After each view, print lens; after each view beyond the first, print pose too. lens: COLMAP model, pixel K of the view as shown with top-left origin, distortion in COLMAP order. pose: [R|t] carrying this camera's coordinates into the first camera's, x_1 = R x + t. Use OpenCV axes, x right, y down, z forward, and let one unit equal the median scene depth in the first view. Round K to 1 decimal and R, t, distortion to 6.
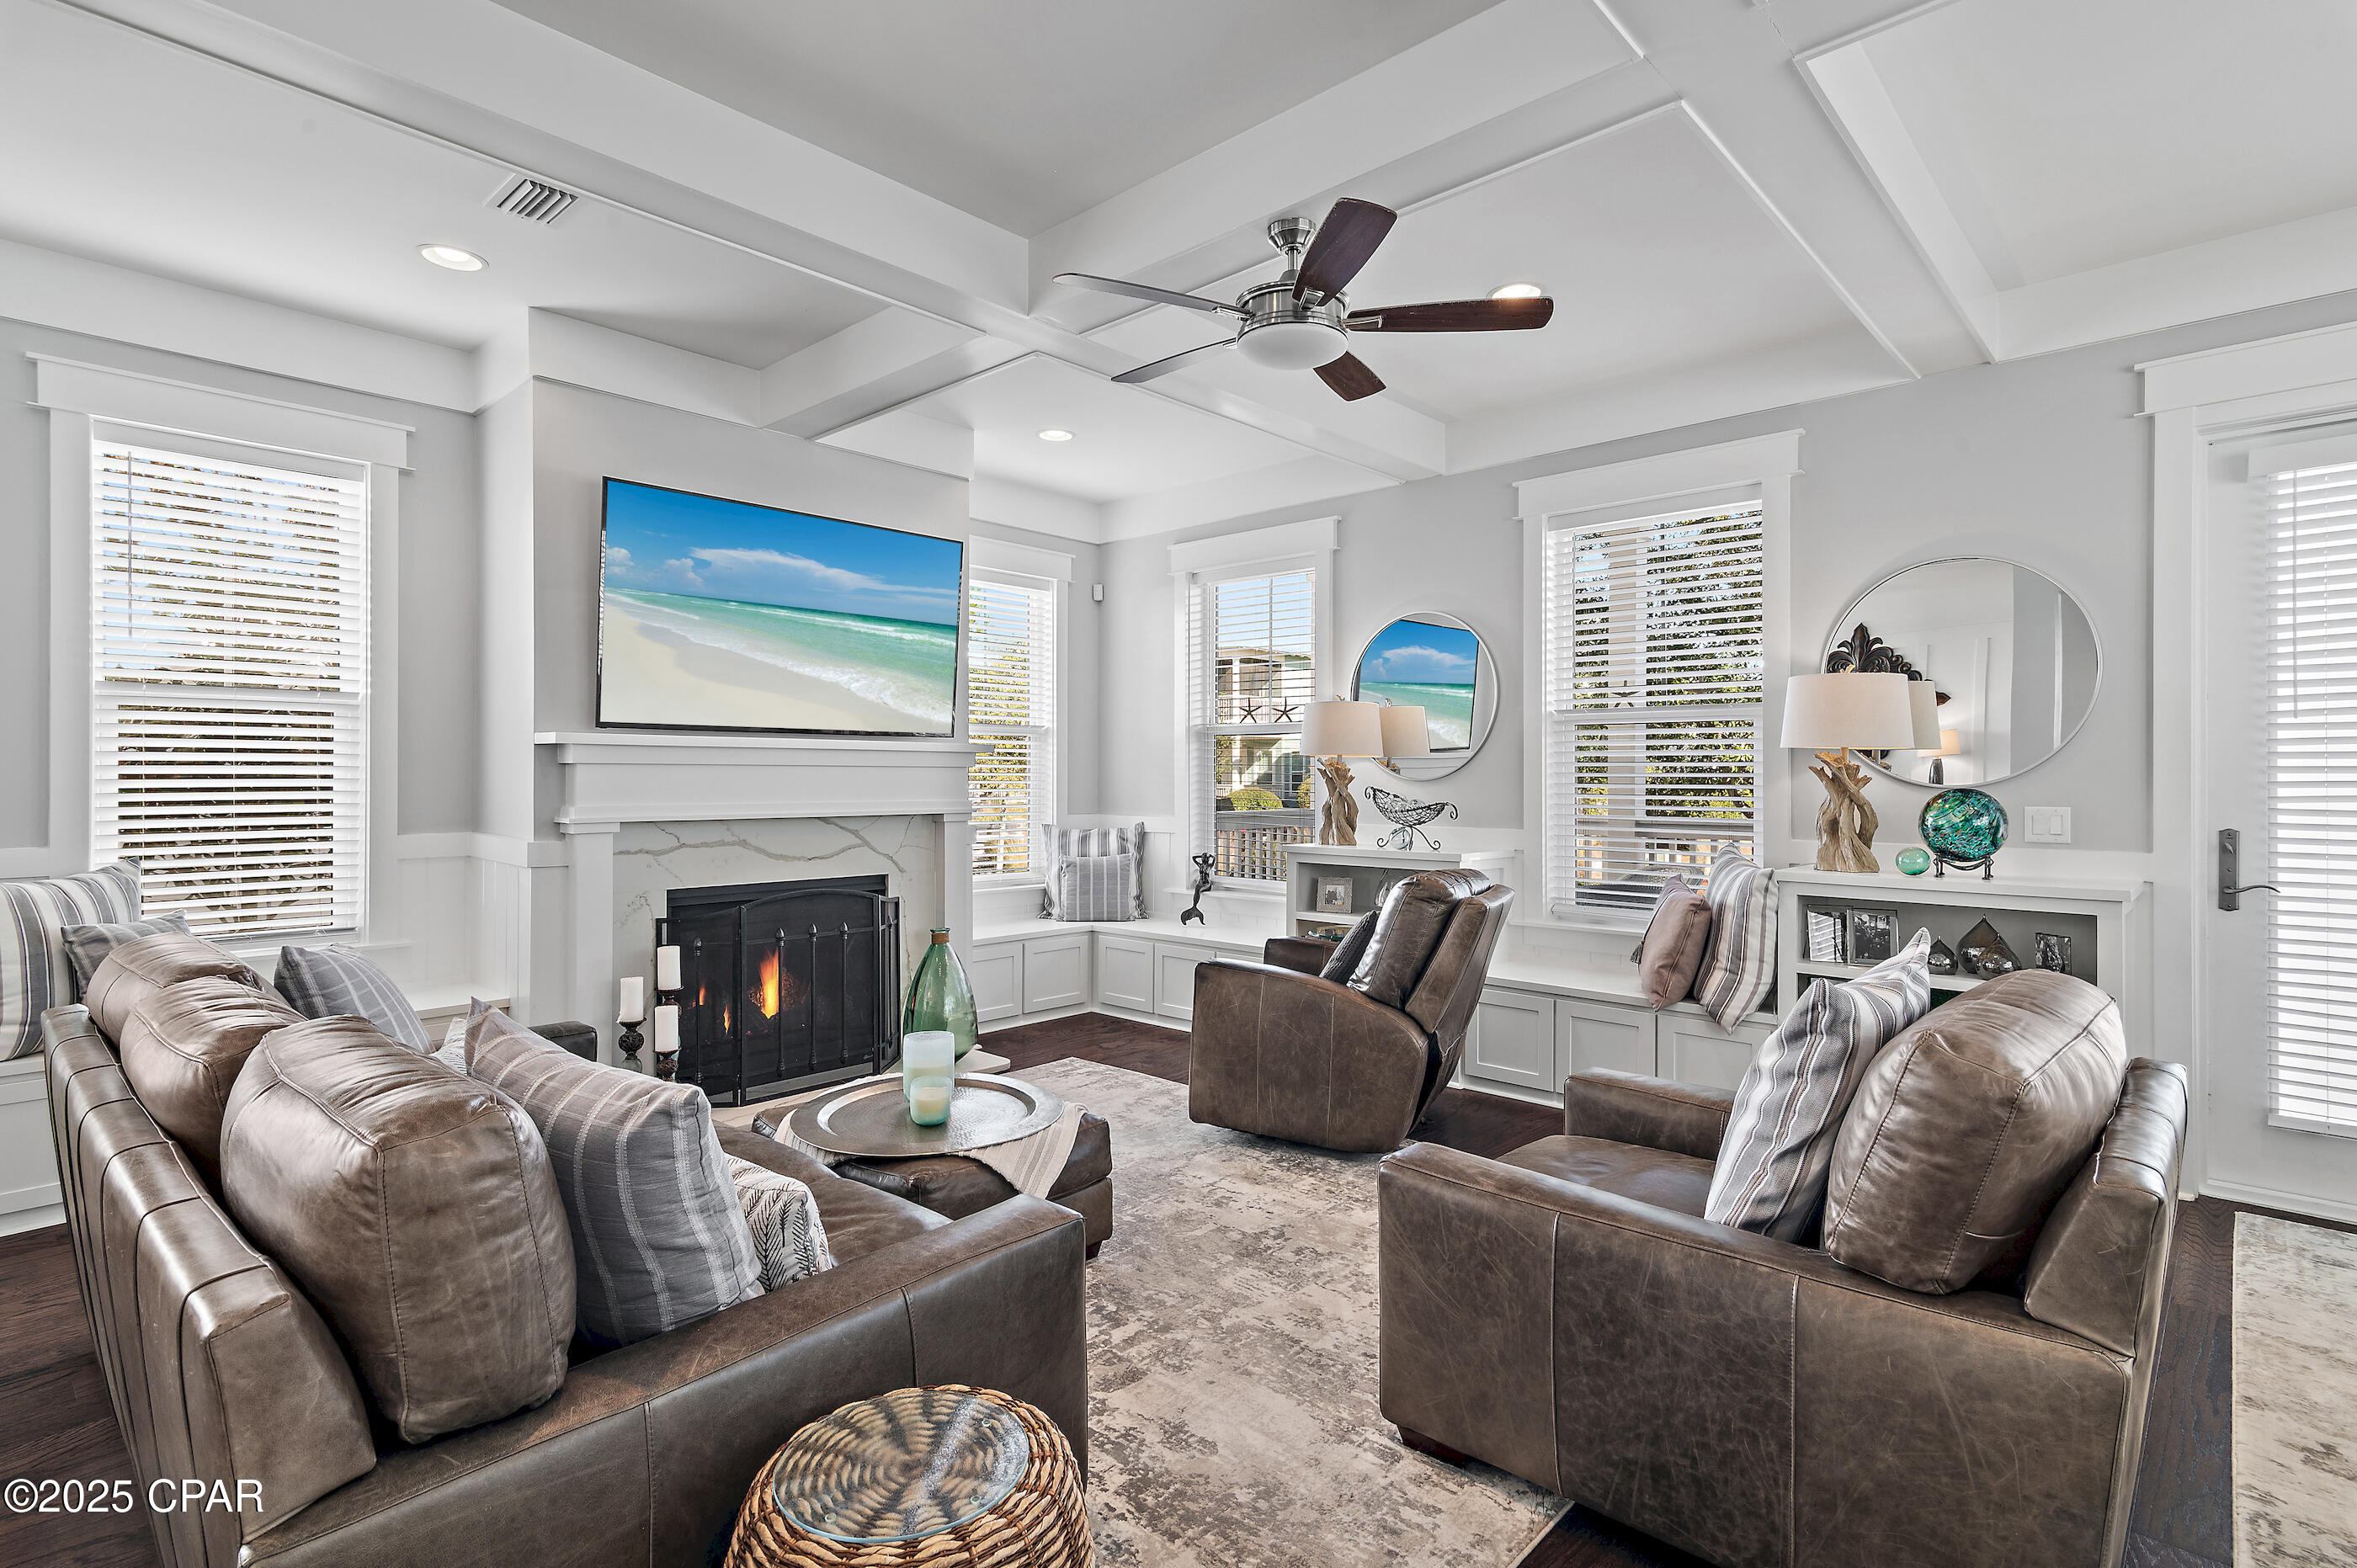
lens RADIAL K [[1153.3, 0, 1184.4], [0, 1153.3, 772.2], [0, 0, 1]] dist [-0.018316, 0.001577]
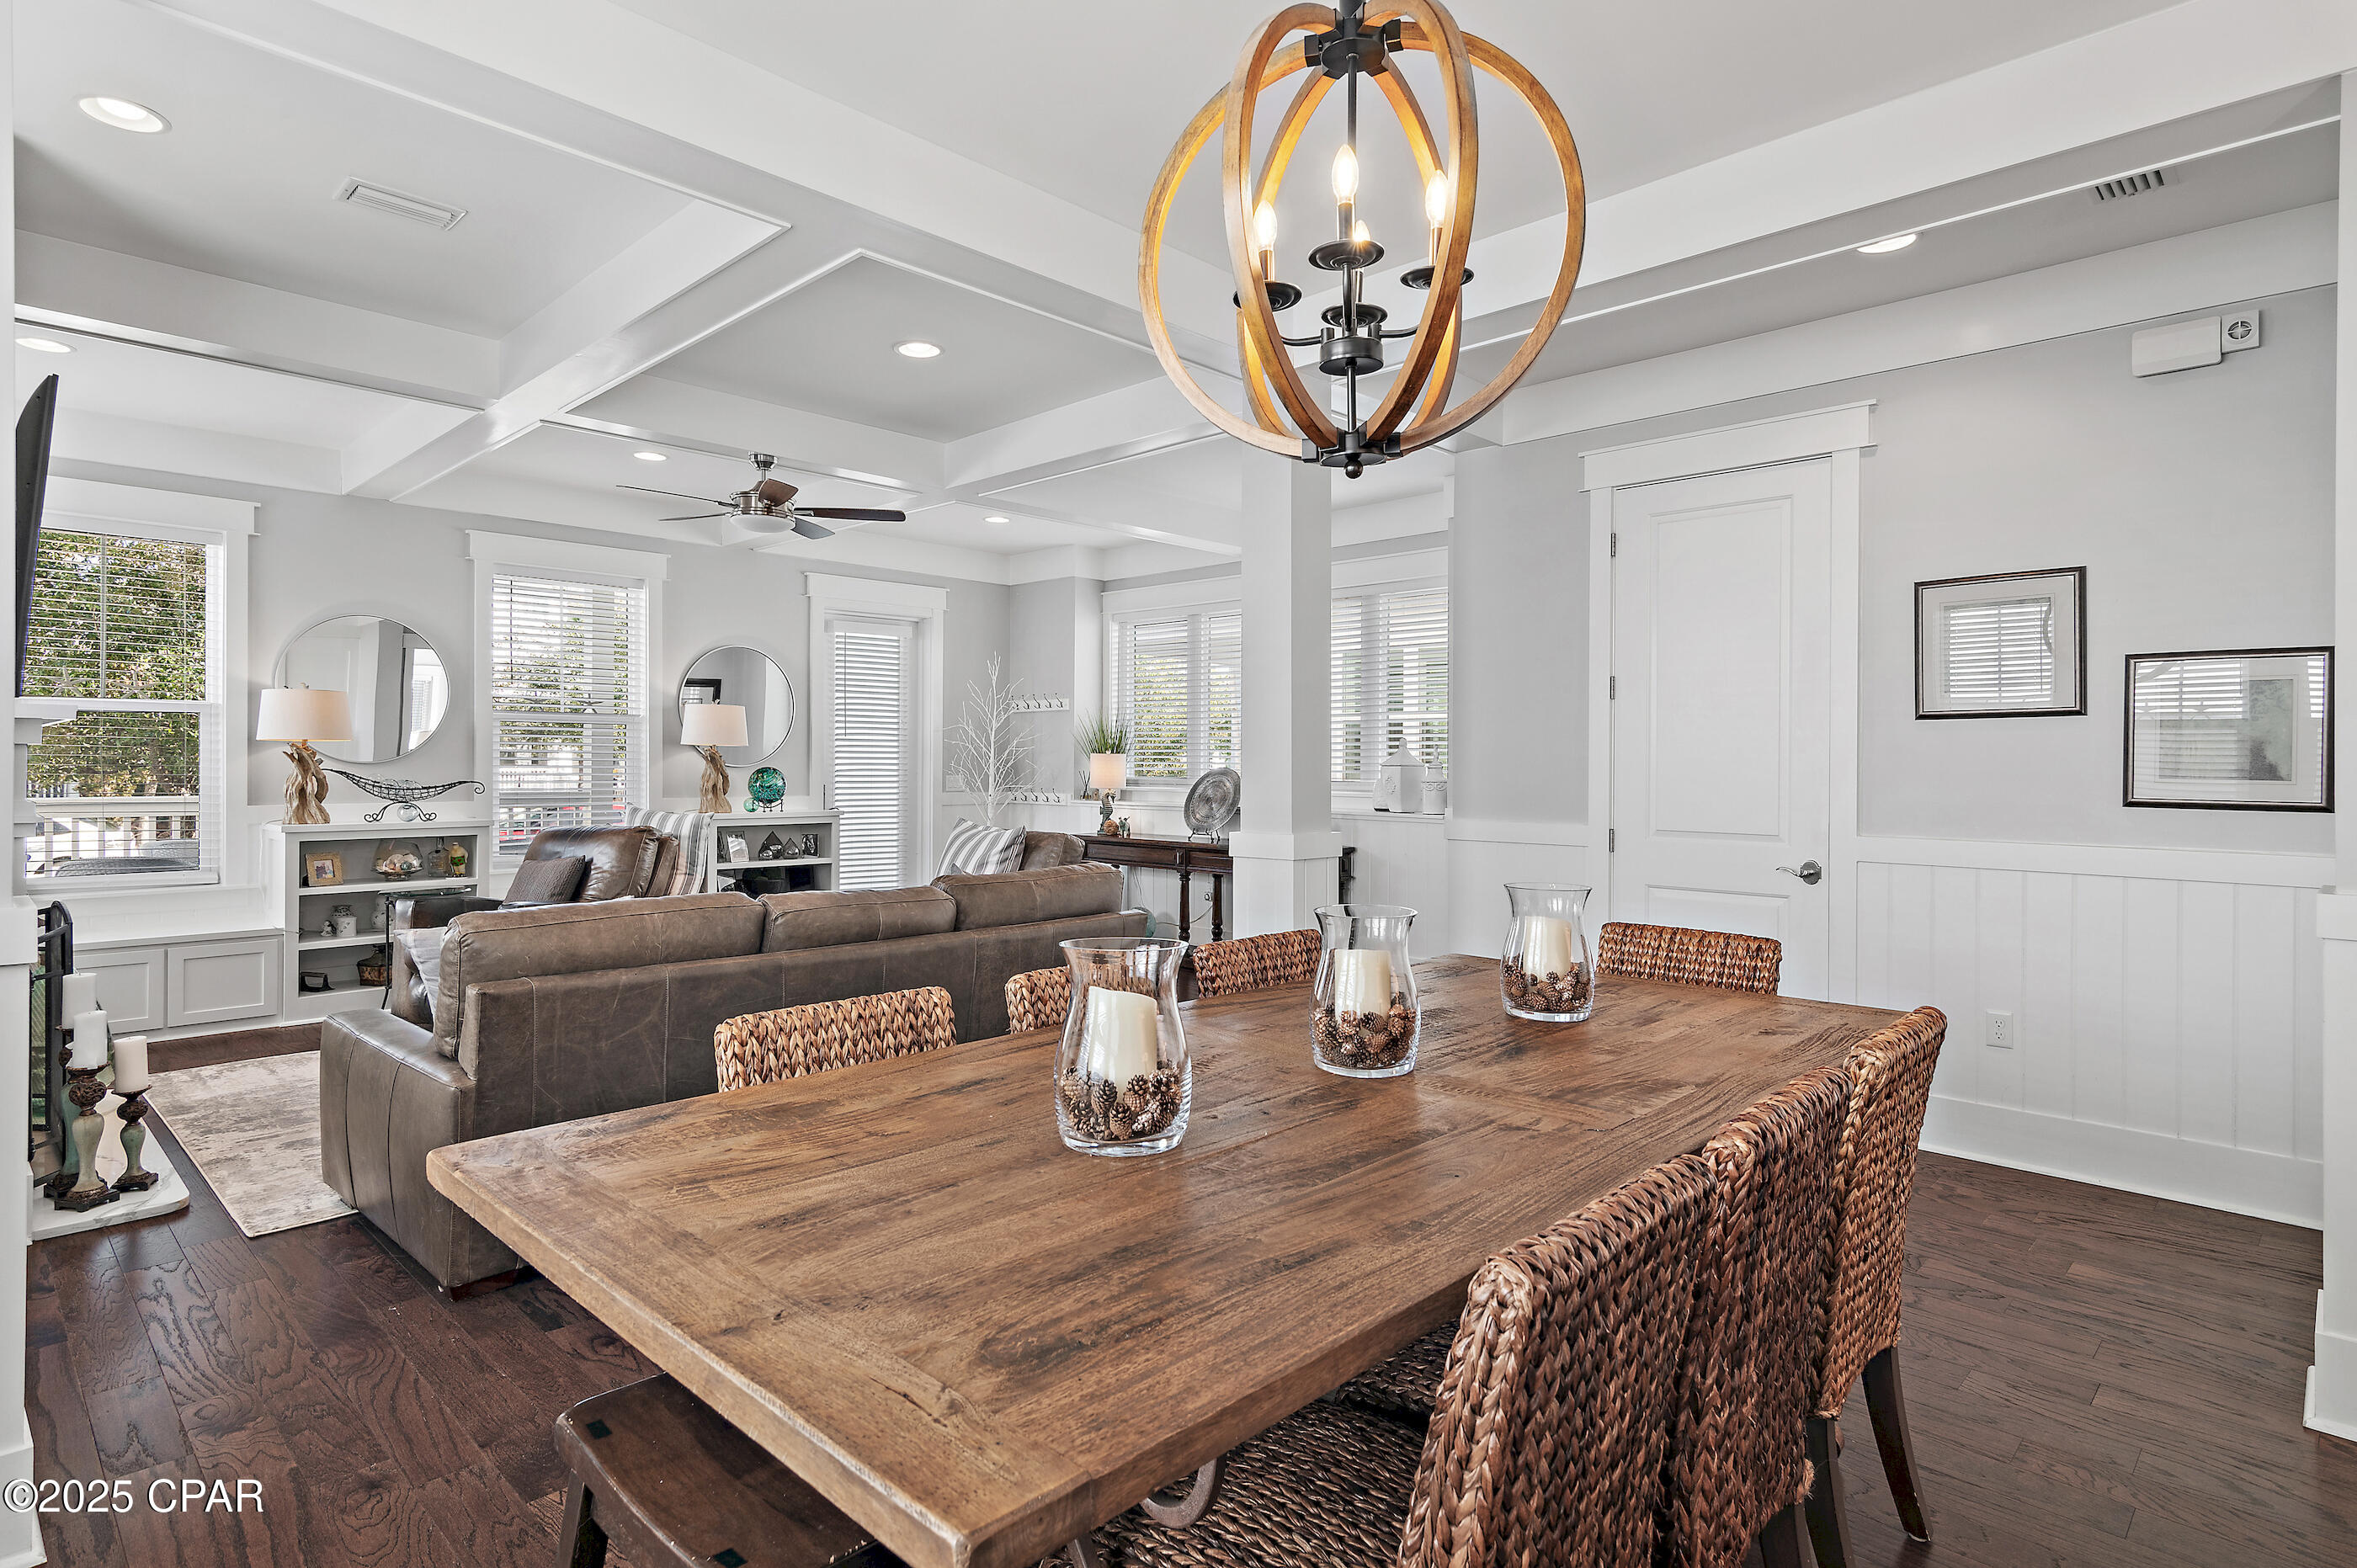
lens RADIAL K [[1170.6, 0, 1185.6], [0, 1170.6, 778.8], [0, 0, 1]] dist [-0.028539, -0.000130]
pose [[-0.000068, -0.016812, 0.999859, -1.096493], [-0.009075, 0.999818, 0.016811, -0.004456], [-0.999959, -0.009073, -0.000221, 0.216318]]
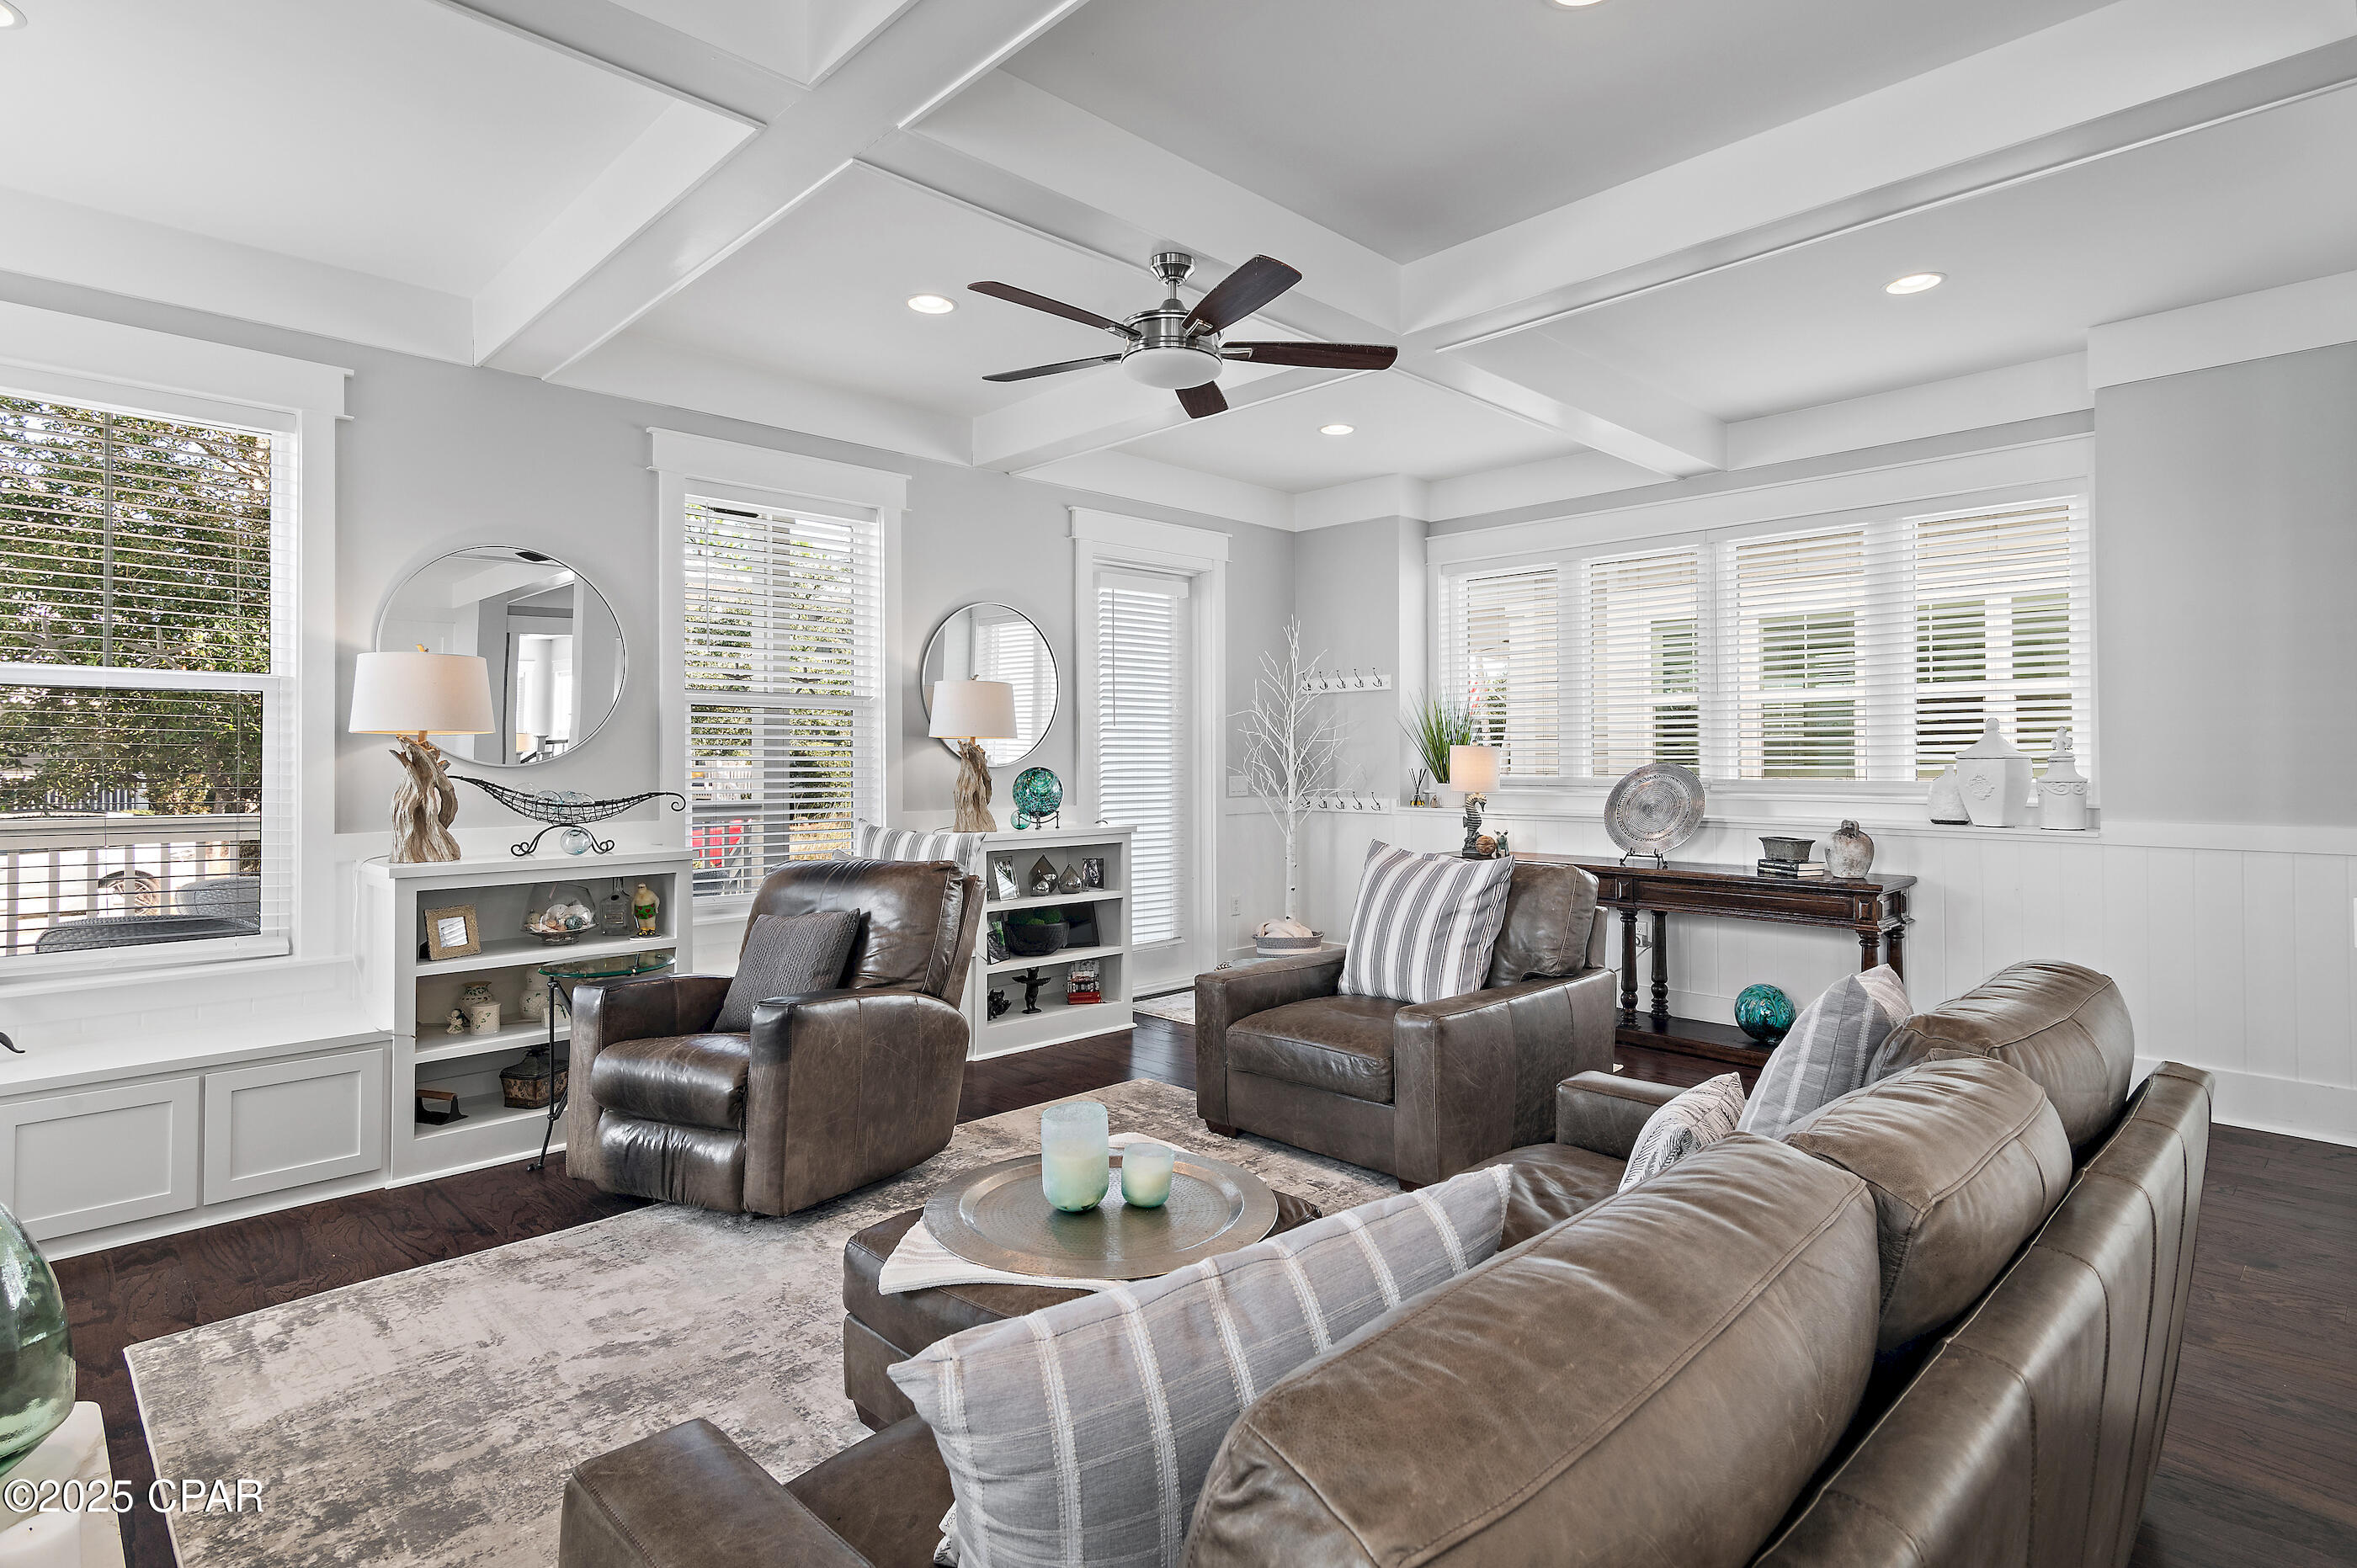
lens RADIAL K [[1153.3, 0, 1192.9], [0, 1153.3, 763.6], [0, 0, 1]] dist [-0.018316, 0.001577]
pose [[0.037250, -0.006463, 0.999285, -0.628116], [0.000116, 0.999979, 0.006463, 0.000356], [-0.999306, -0.000125, 0.037250, 0.602802]]
